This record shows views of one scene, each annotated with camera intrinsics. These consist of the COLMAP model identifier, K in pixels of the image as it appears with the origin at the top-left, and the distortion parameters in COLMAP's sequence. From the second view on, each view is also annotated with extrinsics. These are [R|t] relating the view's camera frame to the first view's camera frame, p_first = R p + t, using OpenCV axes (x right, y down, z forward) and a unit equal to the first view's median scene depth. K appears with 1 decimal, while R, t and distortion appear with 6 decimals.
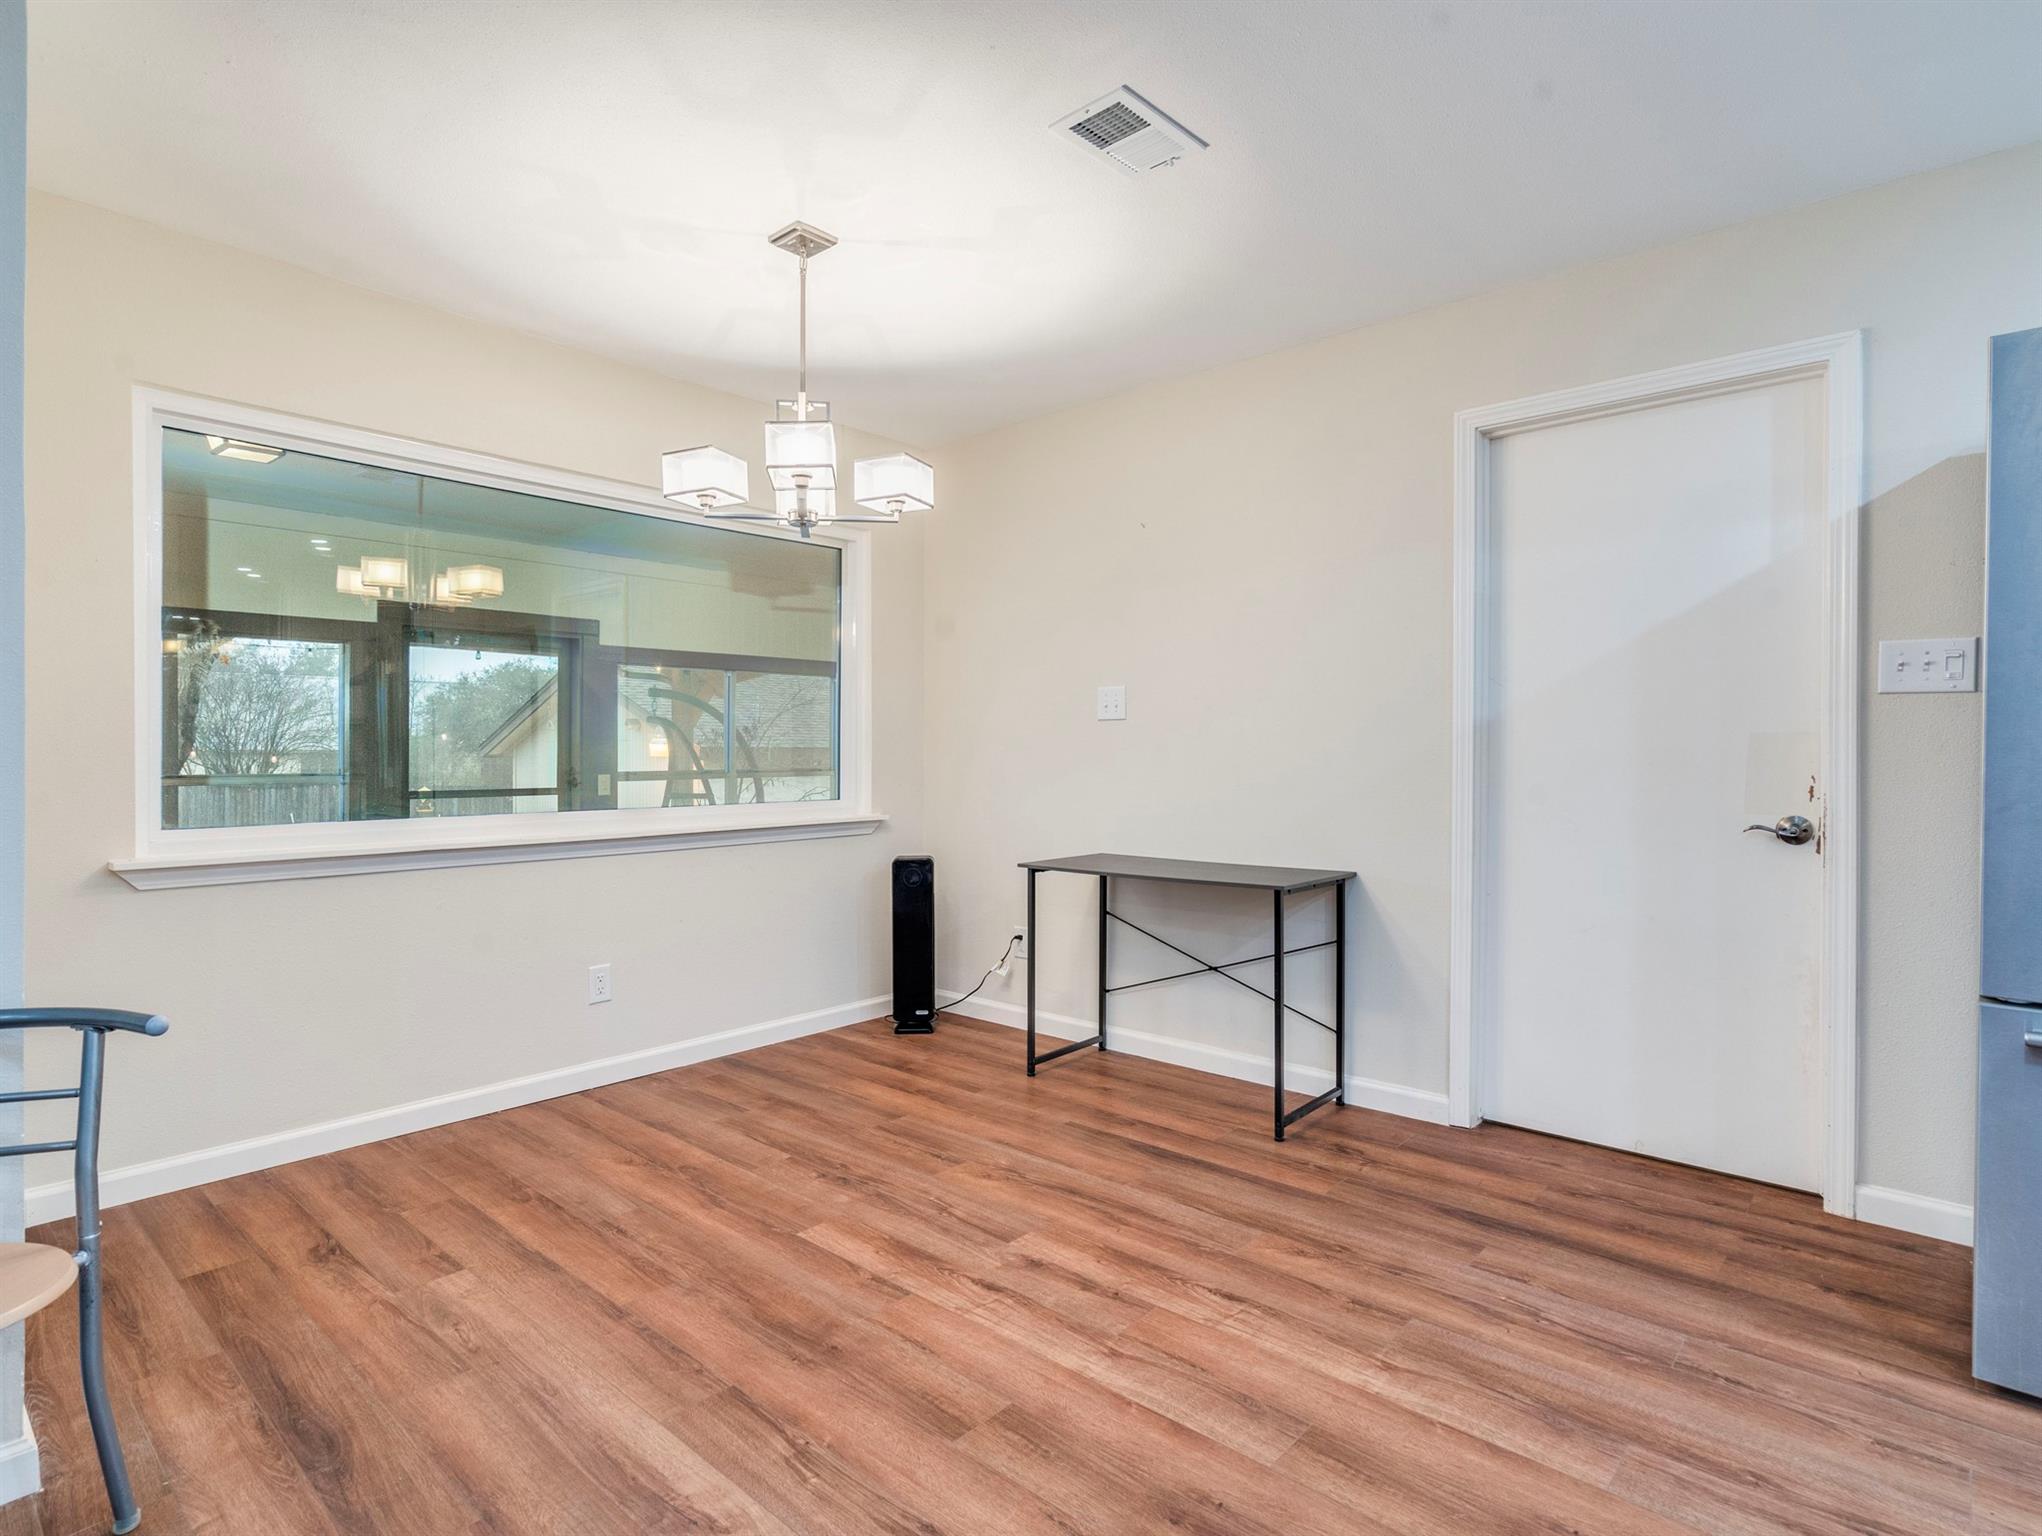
lens RADIAL K [[1062.1, 0, 1019.3], [0, 1062.1, 760.6], [0, 0, 1]] dist [-0.002073, -0.000252]
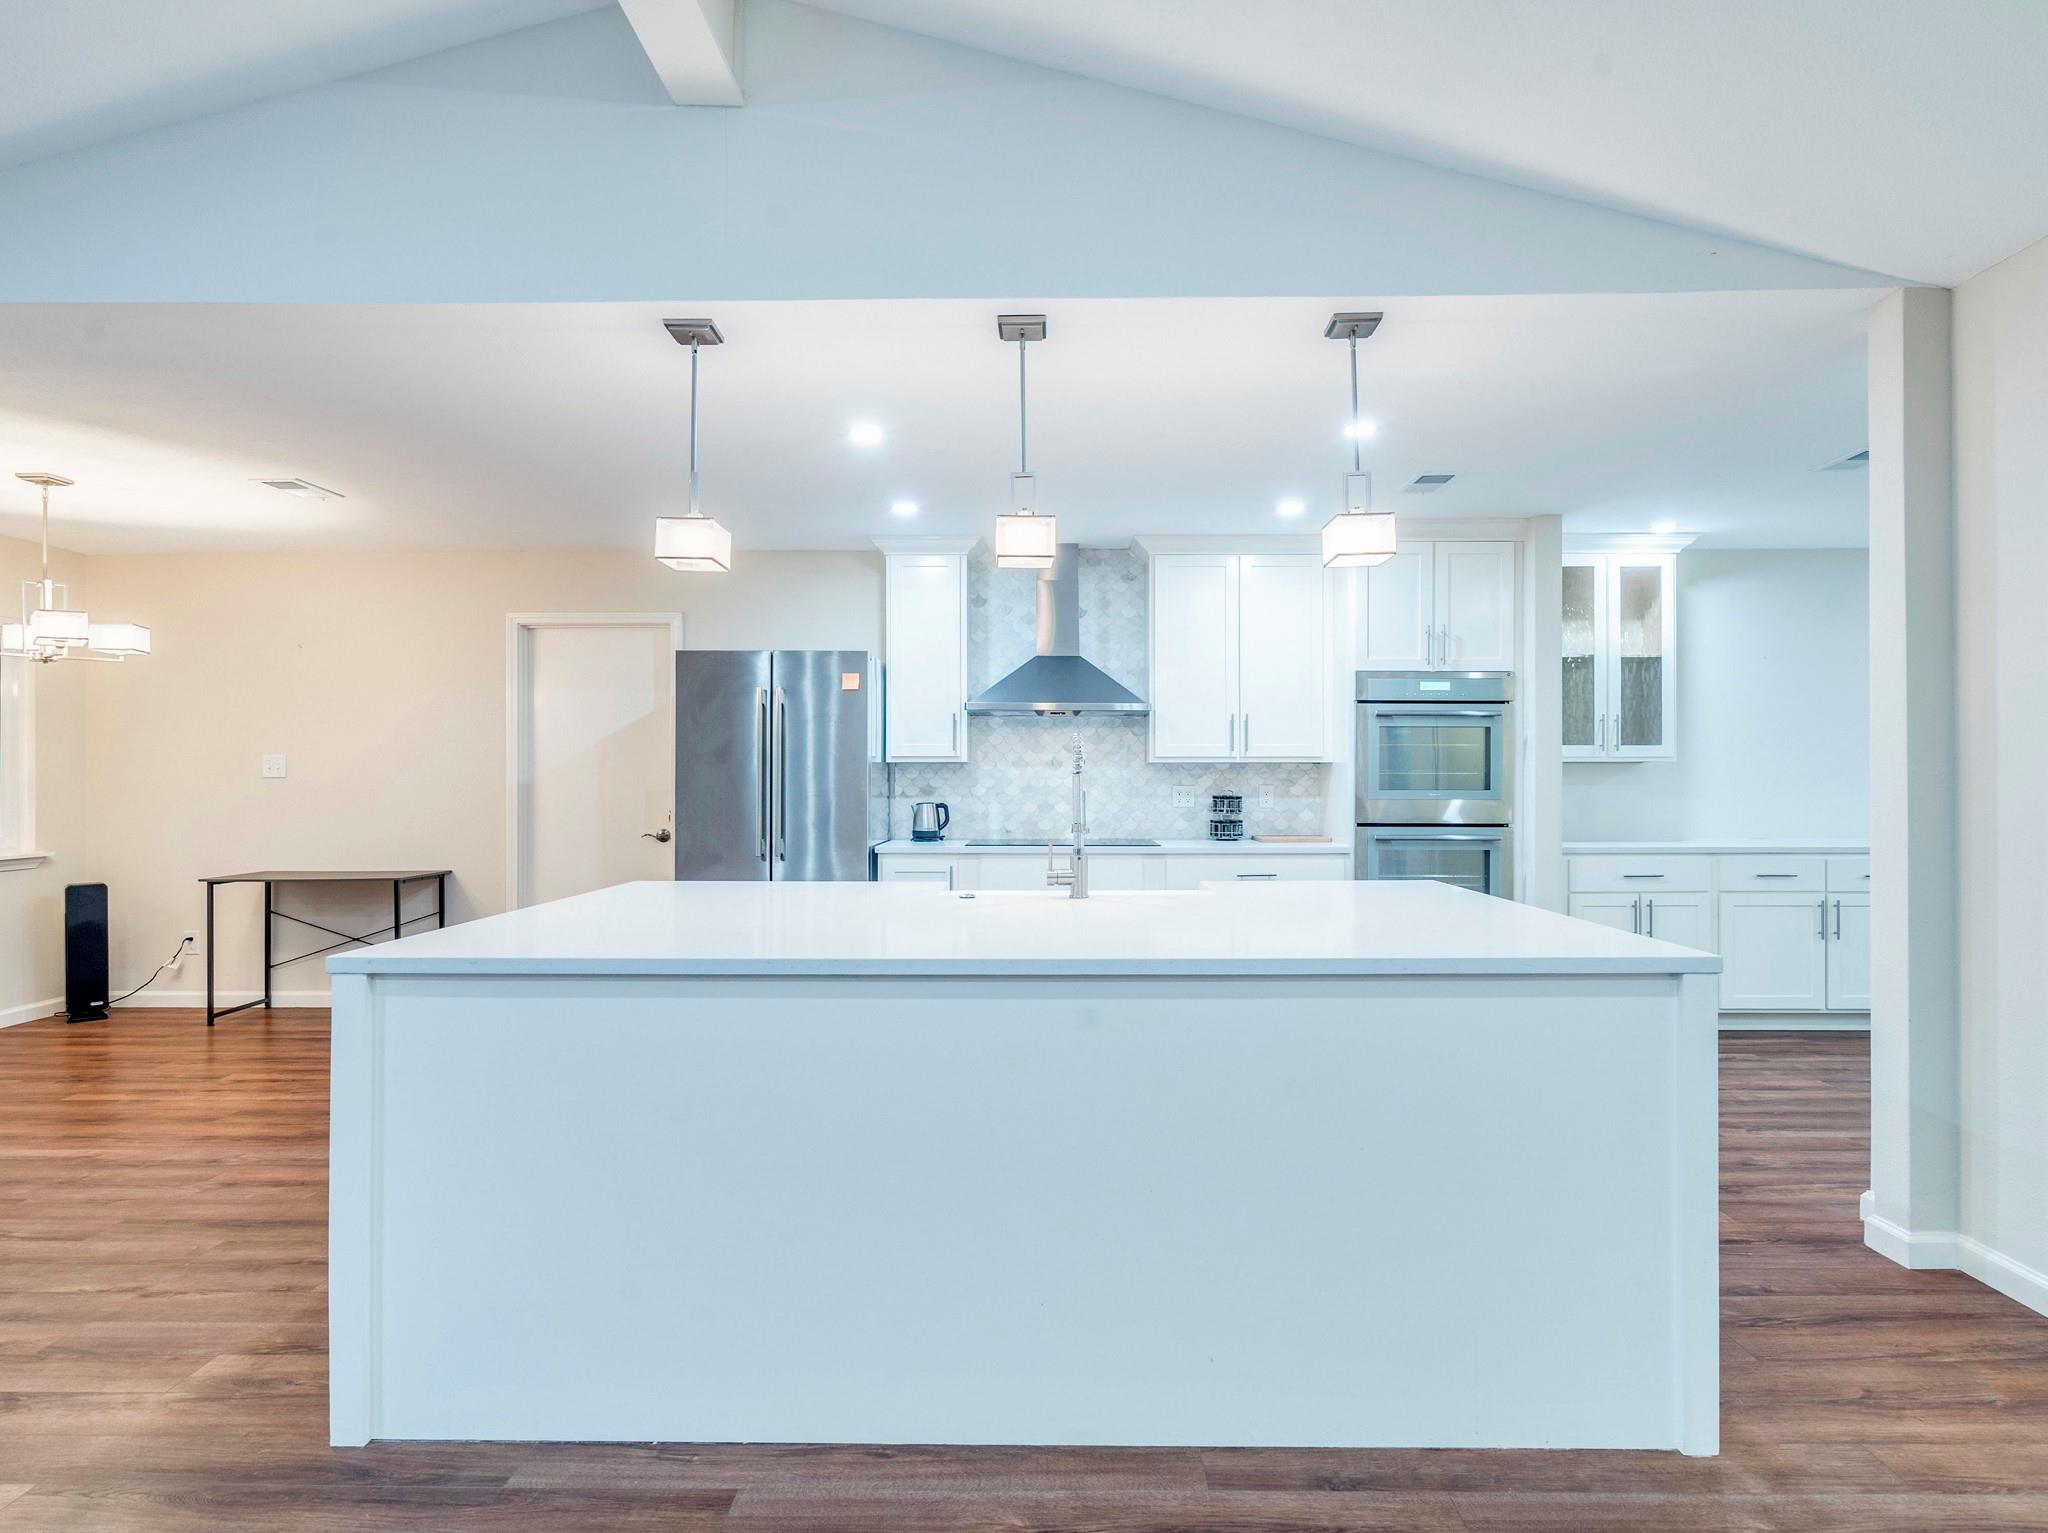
lens RADIAL K [[1107.5, 0, 1033.1], [0, 1107.5, 777.5], [0, 0, 1]] dist [-0.004001, 0.000805]
pose [[0.754975, -0.000411, 0.655753, -0.183206], [0.006621, 0.999954, -0.006995, -0.032650], [-0.655720, 0.009623, 0.754943, -1.232837]]
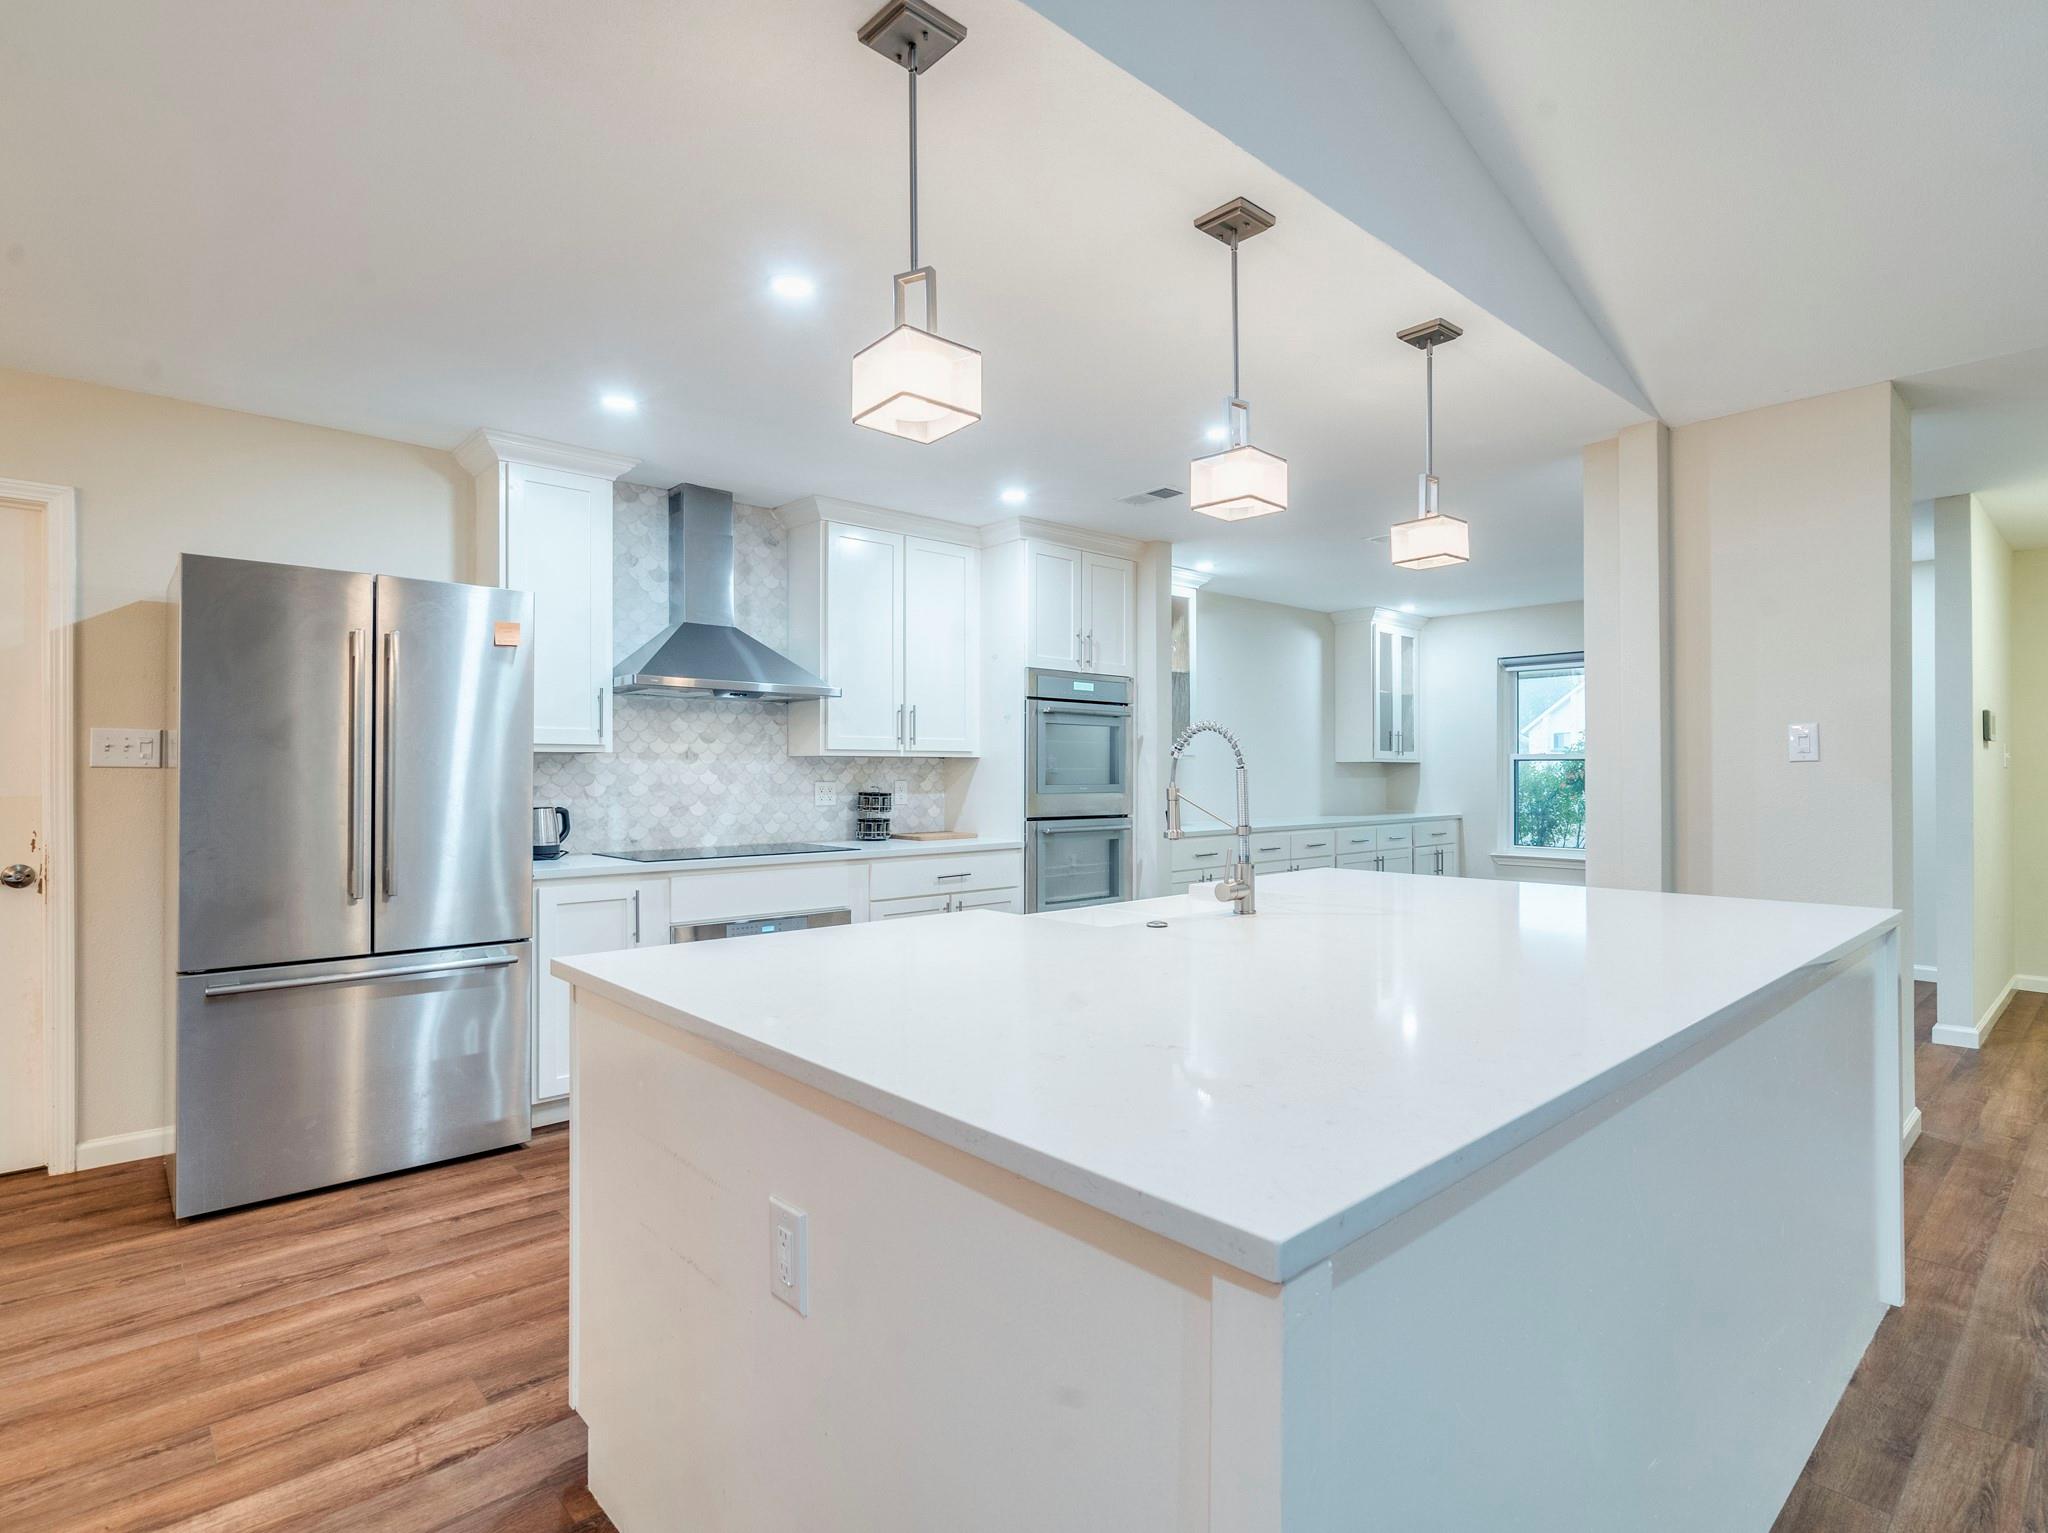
lens RADIAL K [[1040.5, 0, 1010.4], [0, 1040.5, 769.7], [0, 0, 1]] dist [-0.005314, 0.000060]
pose [[0.114286, 0.002303, 0.993445, -0.332219], [0.010553, 0.999938, -0.003532, -0.041819], [-0.993392, 0.010887, 0.114254, -0.279693]]
